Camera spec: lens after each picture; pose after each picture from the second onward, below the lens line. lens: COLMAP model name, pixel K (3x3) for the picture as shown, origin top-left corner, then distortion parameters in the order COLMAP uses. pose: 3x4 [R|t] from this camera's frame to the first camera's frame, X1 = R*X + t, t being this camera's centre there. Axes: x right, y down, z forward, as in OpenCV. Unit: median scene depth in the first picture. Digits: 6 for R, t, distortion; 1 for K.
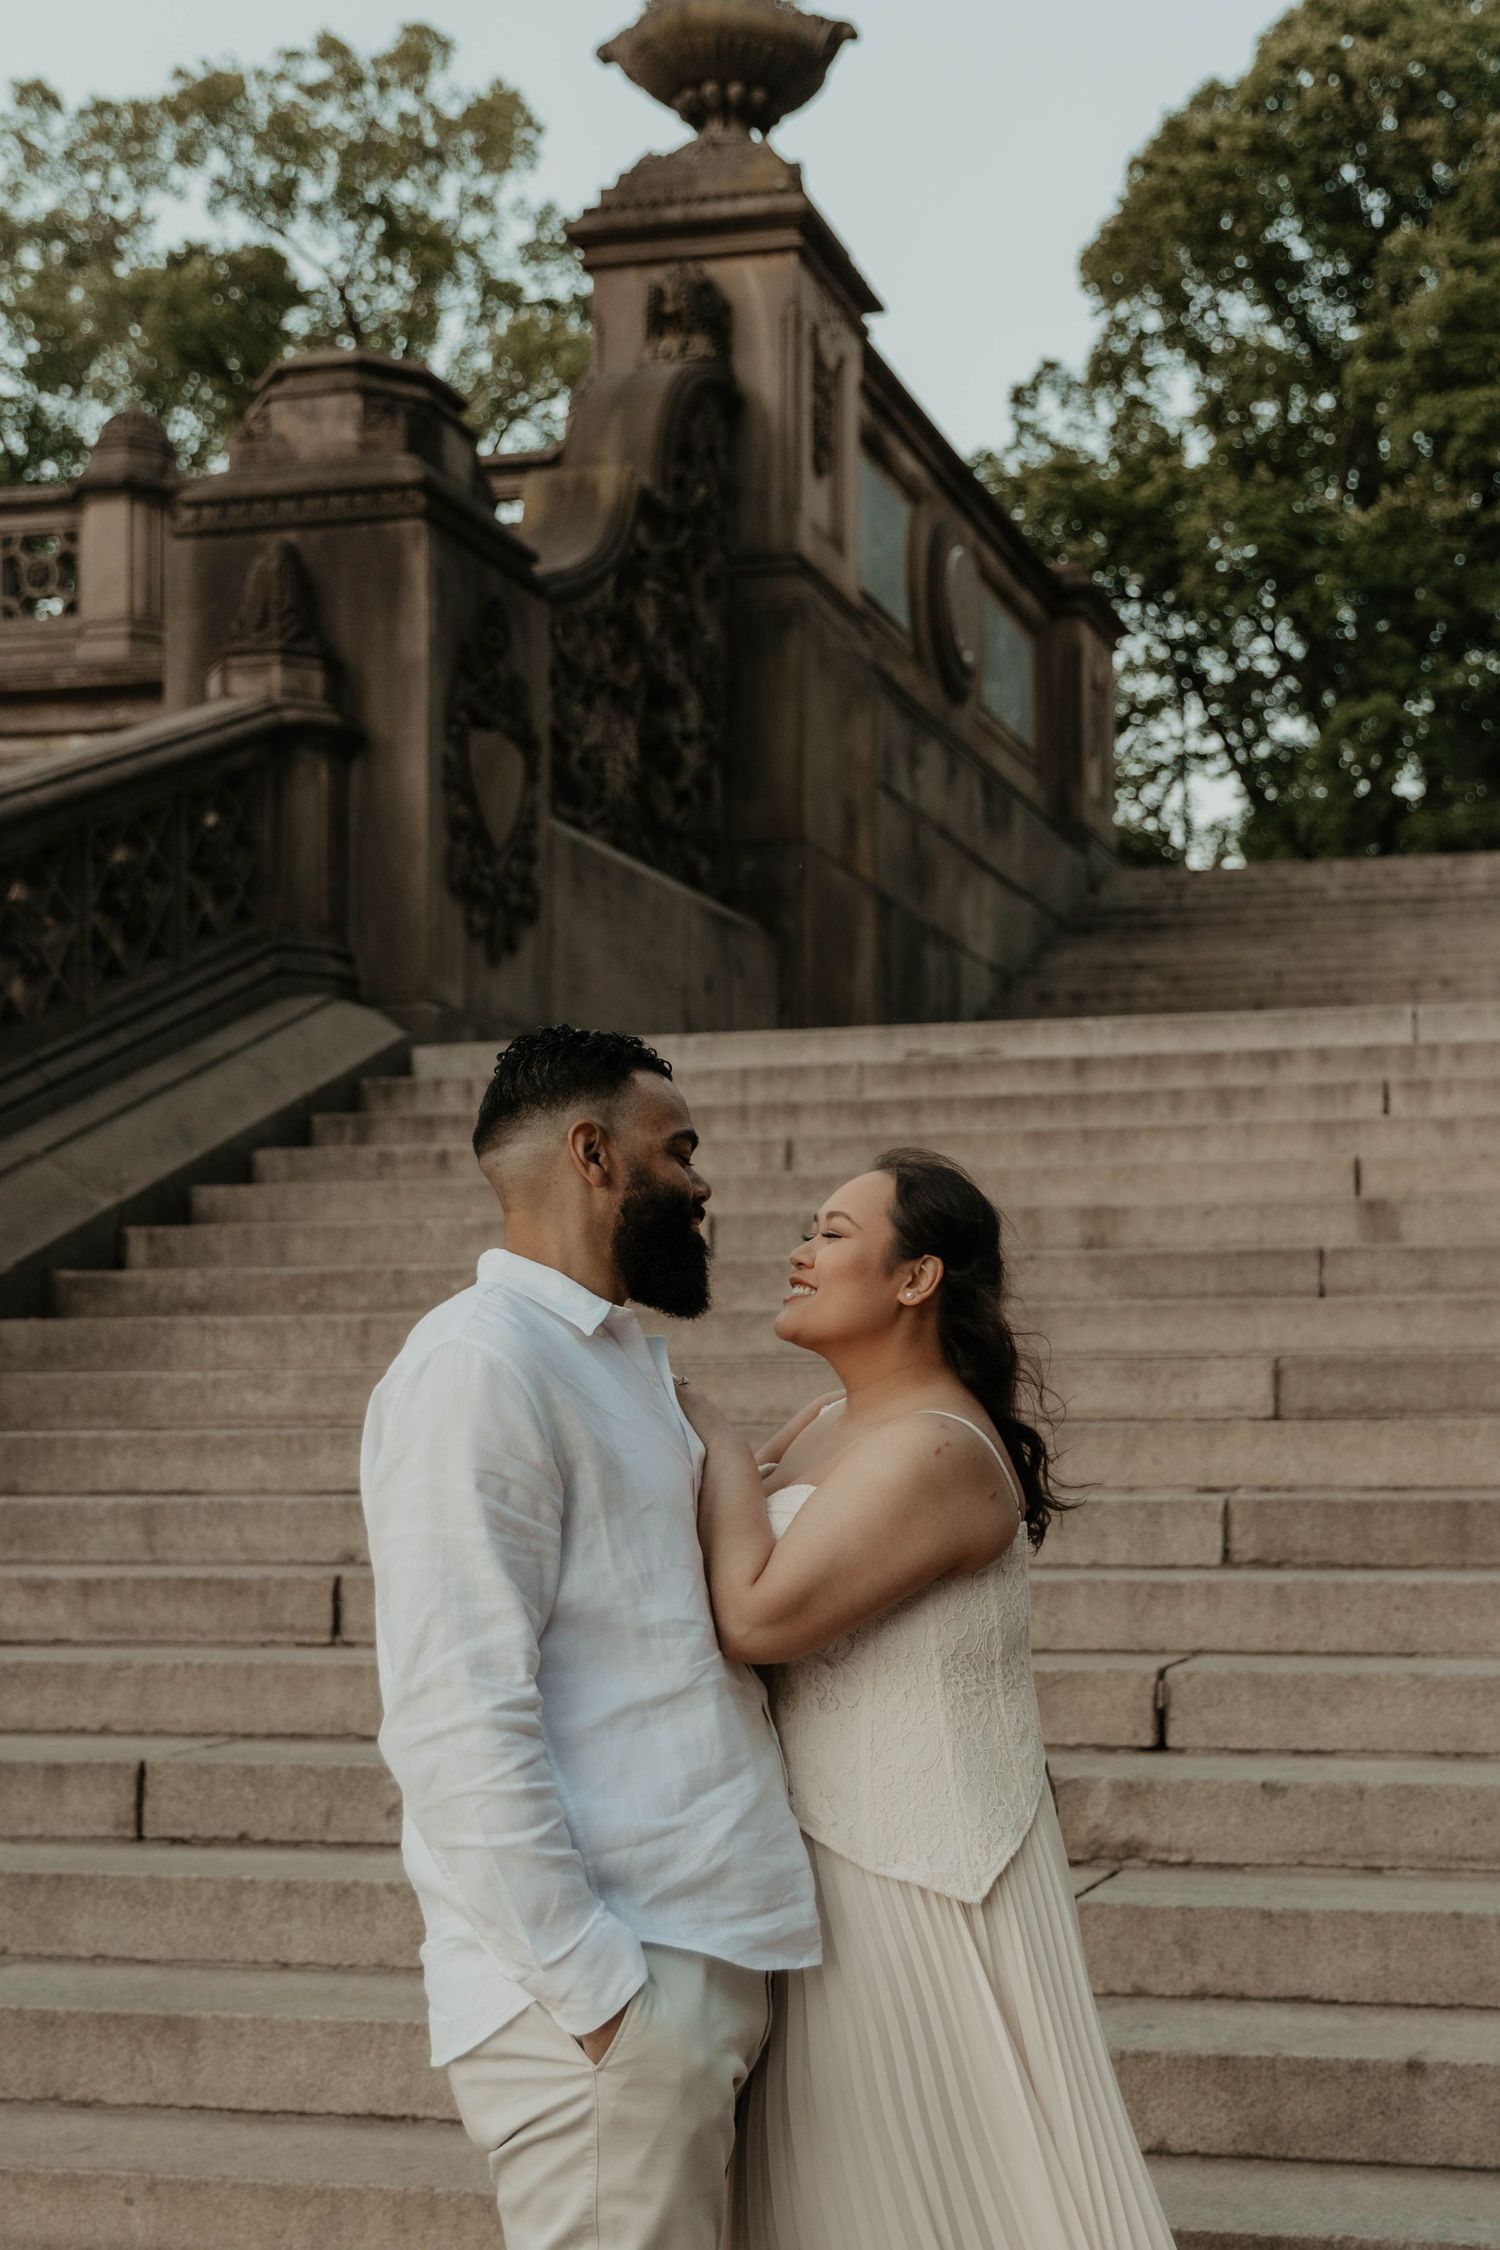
lens RADIAL K [[2270.3, 0, 751.7], [0, 2270.3, 1183.8], [0, 0, 1]] dist [0.194841, -0.261122]
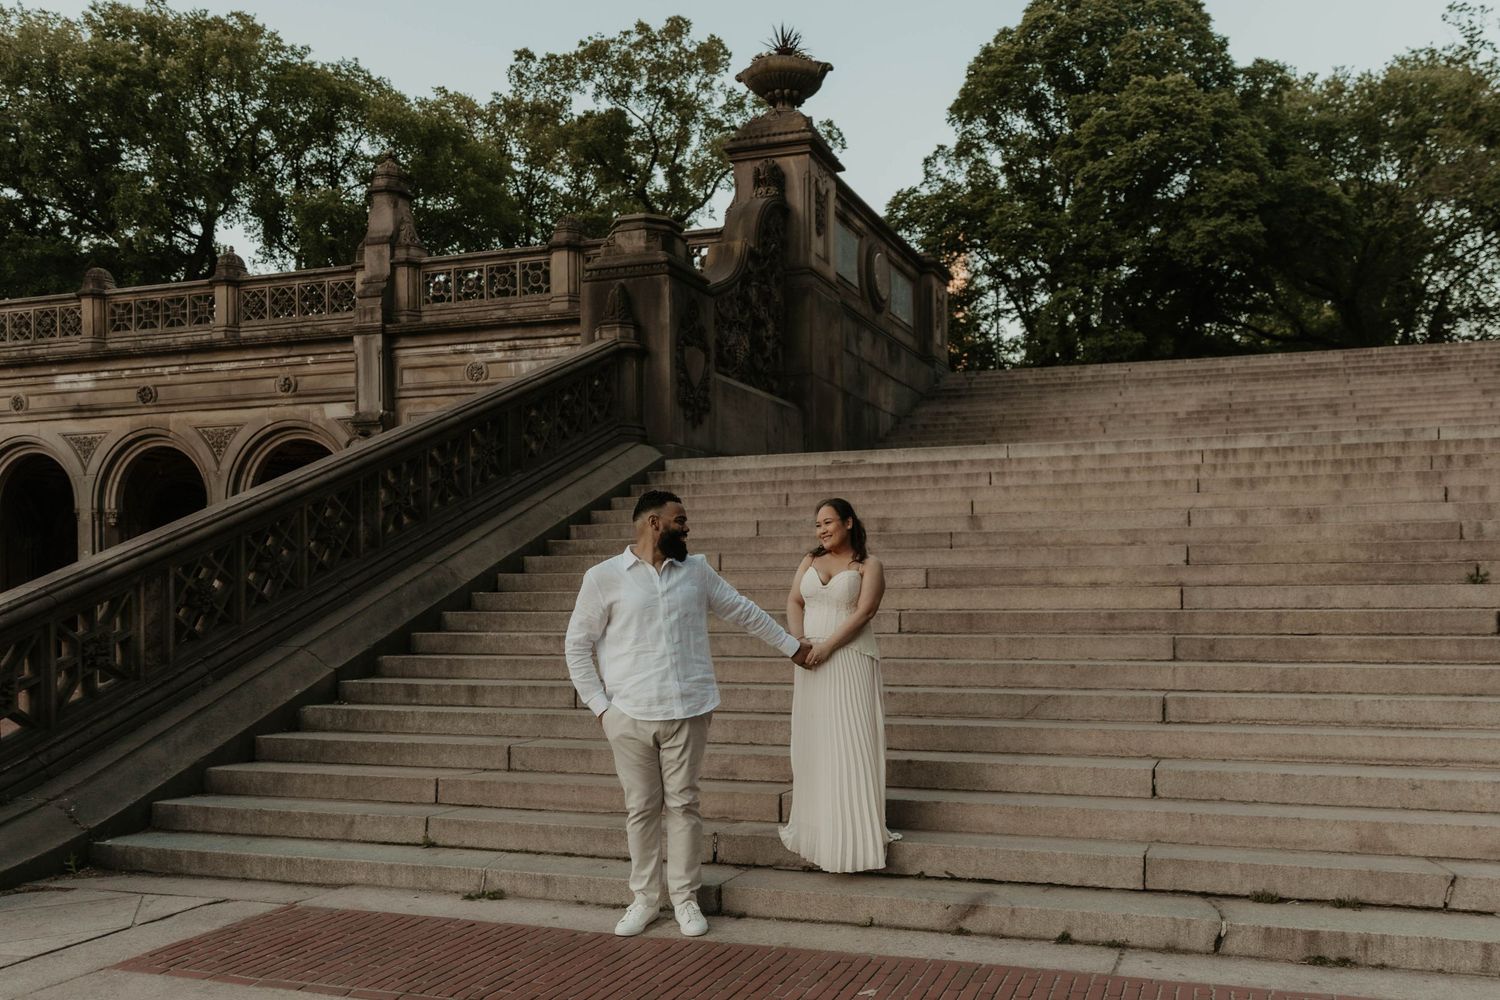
lens RADIAL K [[1026.6, 0, 750.0], [0, 1026.6, 500.0], [0, 0, 1]] dist [0.278941, 0.000309]
pose [[0.995550, -0.009222, -0.093787, 0.054332], [0.010945, 0.999780, 0.017874, -0.020830], [0.093601, -0.018821, 0.995432, -0.197062]]
